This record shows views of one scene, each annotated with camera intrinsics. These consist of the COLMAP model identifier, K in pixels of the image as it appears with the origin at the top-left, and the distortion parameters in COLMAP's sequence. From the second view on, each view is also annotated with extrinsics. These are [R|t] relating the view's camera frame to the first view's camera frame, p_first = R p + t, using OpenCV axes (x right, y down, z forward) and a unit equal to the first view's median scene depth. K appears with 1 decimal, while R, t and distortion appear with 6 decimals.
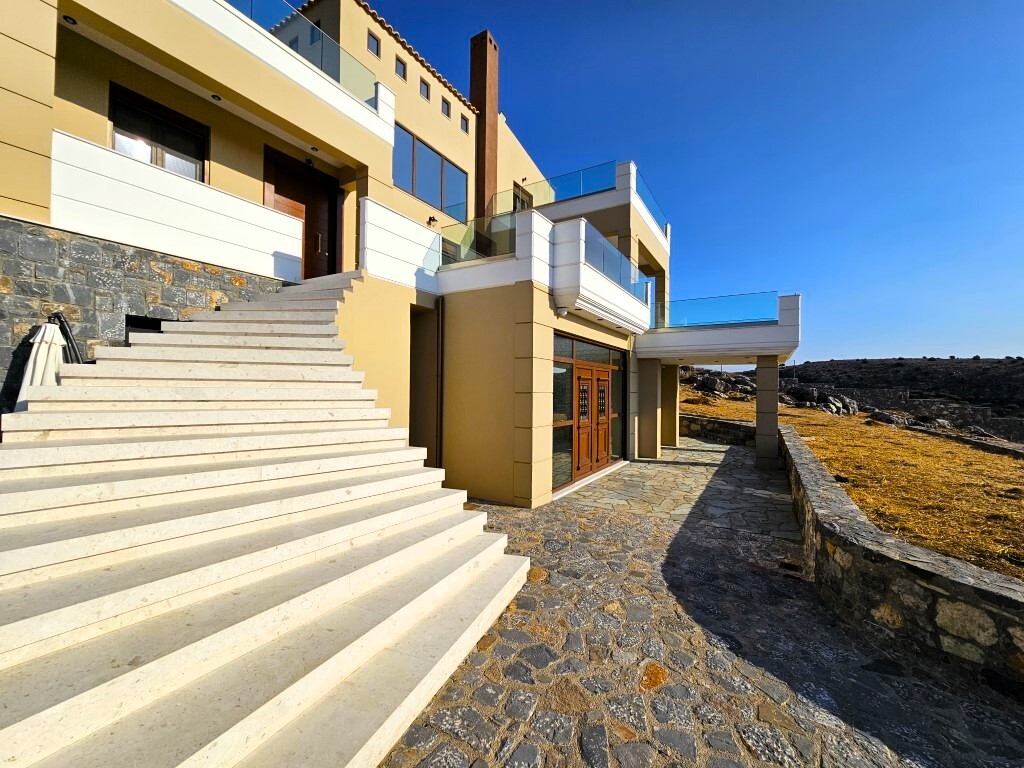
lens RADIAL K [[422.4, 0, 512.0], [0, 422.4, 384.0], [0, 0, 1]] dist [-0.002750, -0.000073]
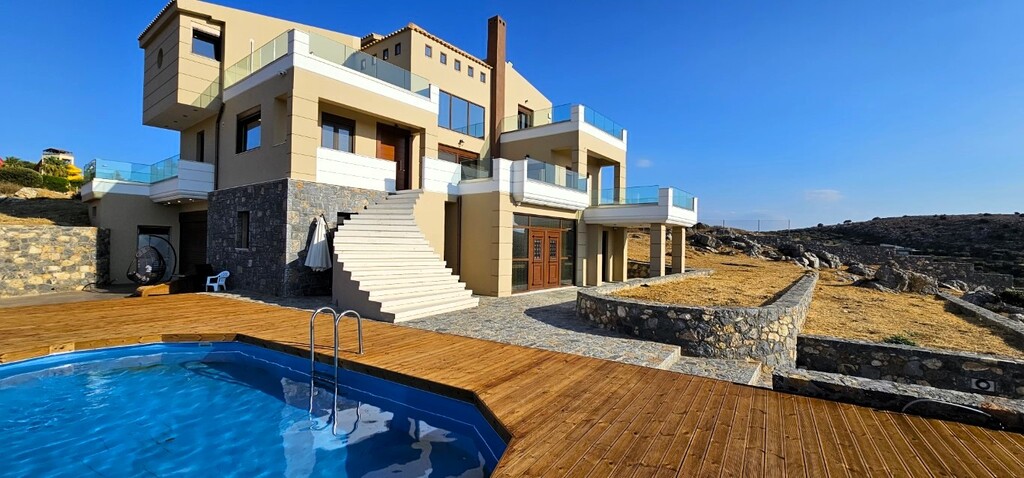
lens RADIAL K [[425.9, 0, 512.0], [0, 425.9, 239.0], [0, 0, 1]] dist [0.000754, 0.000017]
pose [[0.993152, 0.004197, -0.116753, 0.237737], [-0.004575, 0.999985, -0.002969, 0.003963], [0.116739, 0.003482, 0.993157, -0.746920]]
